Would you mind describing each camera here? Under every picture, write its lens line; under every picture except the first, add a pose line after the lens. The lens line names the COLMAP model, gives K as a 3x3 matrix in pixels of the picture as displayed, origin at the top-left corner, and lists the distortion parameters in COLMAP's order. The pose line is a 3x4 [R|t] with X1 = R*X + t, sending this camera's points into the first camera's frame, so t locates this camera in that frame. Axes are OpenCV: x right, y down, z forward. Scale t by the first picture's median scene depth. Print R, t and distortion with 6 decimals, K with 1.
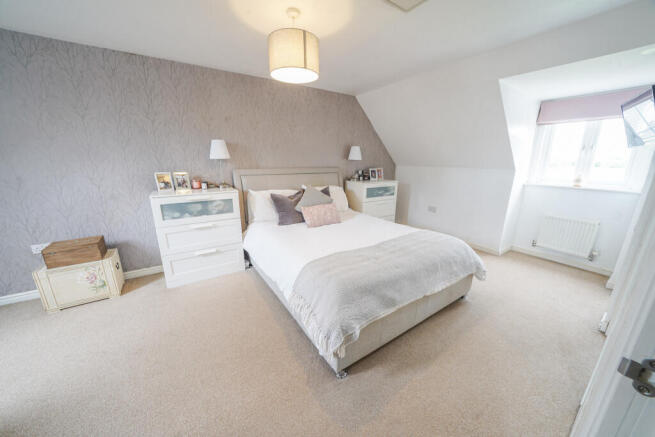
lens RADIAL K [[227.1, 0, 330.3], [0, 227.1, 219.3], [0, 0, 1]] dist [-0.025539, 0.003326]
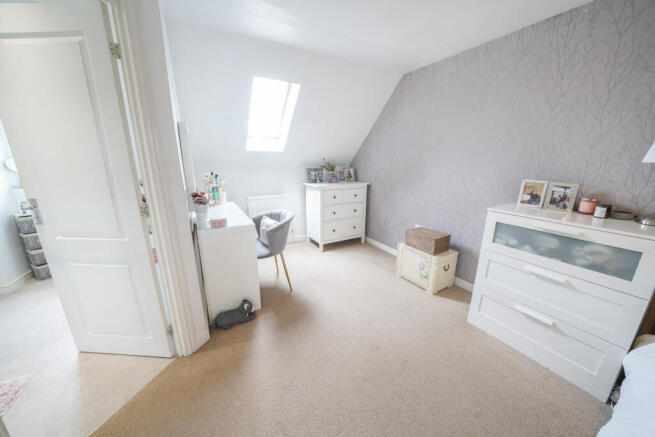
lens RADIAL K [[227.1, 0, 326.9], [0, 227.1, 219.6], [0, 0, 1]] dist [-0.025539, 0.003326]
pose [[-0.068090, 0.246362, -0.966783, 0.001270], [-0.258500, 0.931583, 0.255598, -0.105757], [0.963609, 0.267317, 0.000253, 0.409386]]
